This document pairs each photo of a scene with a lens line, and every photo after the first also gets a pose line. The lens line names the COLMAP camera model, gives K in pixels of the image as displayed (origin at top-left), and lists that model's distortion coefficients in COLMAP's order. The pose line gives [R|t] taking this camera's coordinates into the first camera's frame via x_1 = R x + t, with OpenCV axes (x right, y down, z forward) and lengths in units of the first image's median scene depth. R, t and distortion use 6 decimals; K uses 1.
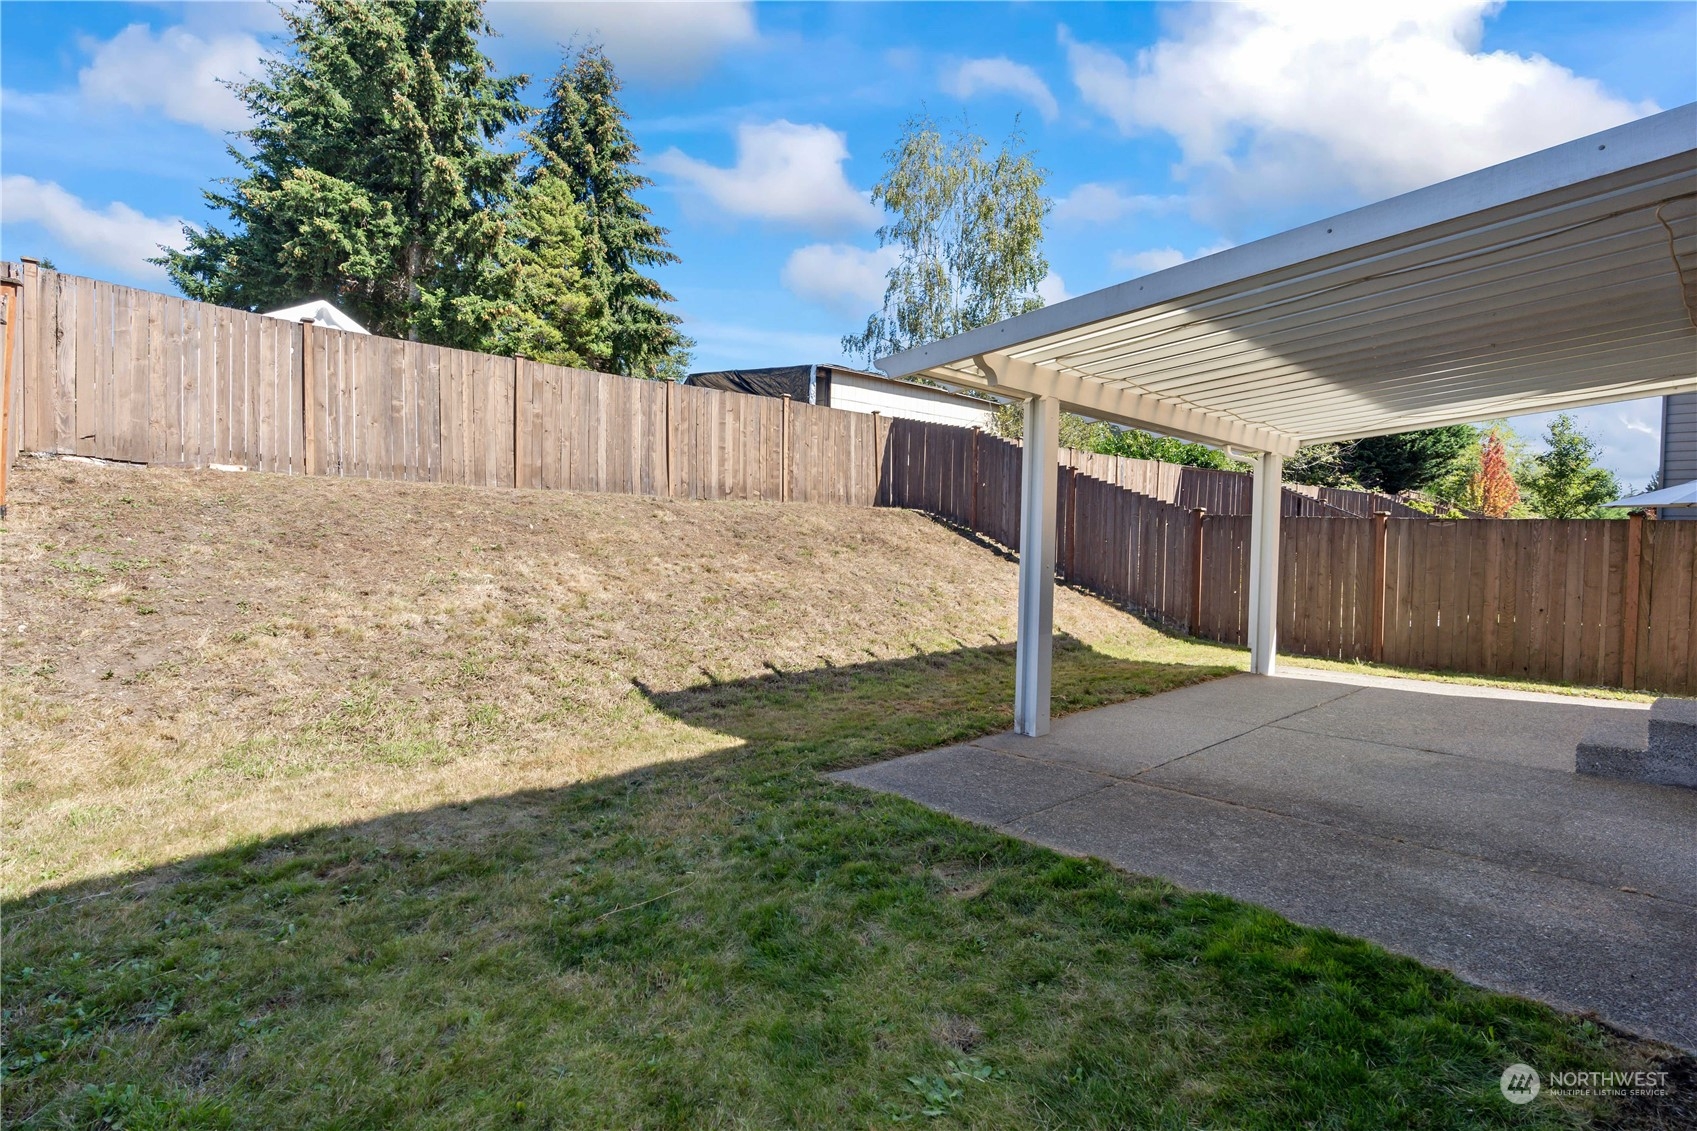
lens RADIAL K [[832.0, 0, 845.4], [0, 832.0, 562.5], [0, 0, 1]] dist [-0.005182, 0.001184]
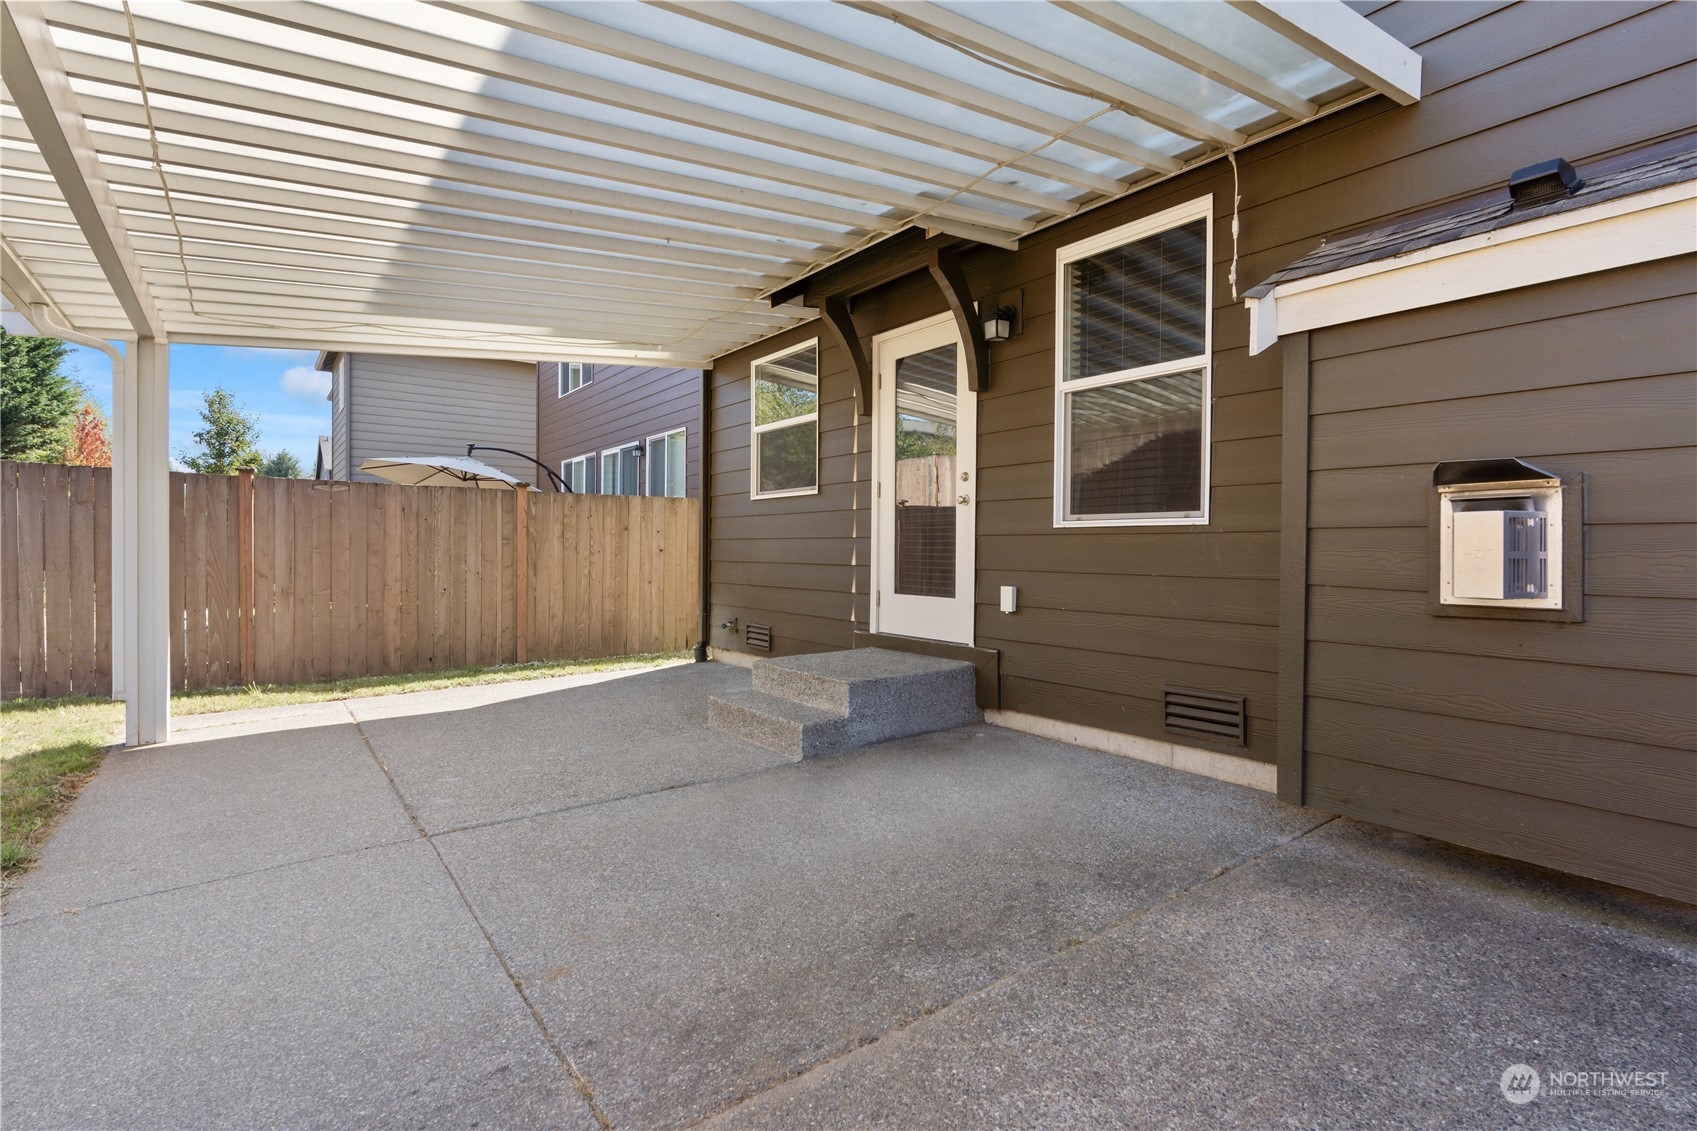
lens RADIAL K [[832.0, 0, 857.0], [0, 832.0, 554.1], [0, 0, 1]] dist [-0.005182, 0.001184]
pose [[0.111792, -0.027721, 0.993345, 0.016081], [0.028521, 0.999289, 0.024677, 0.010441], [-0.993322, 0.025572, 0.112503, 0.478724]]
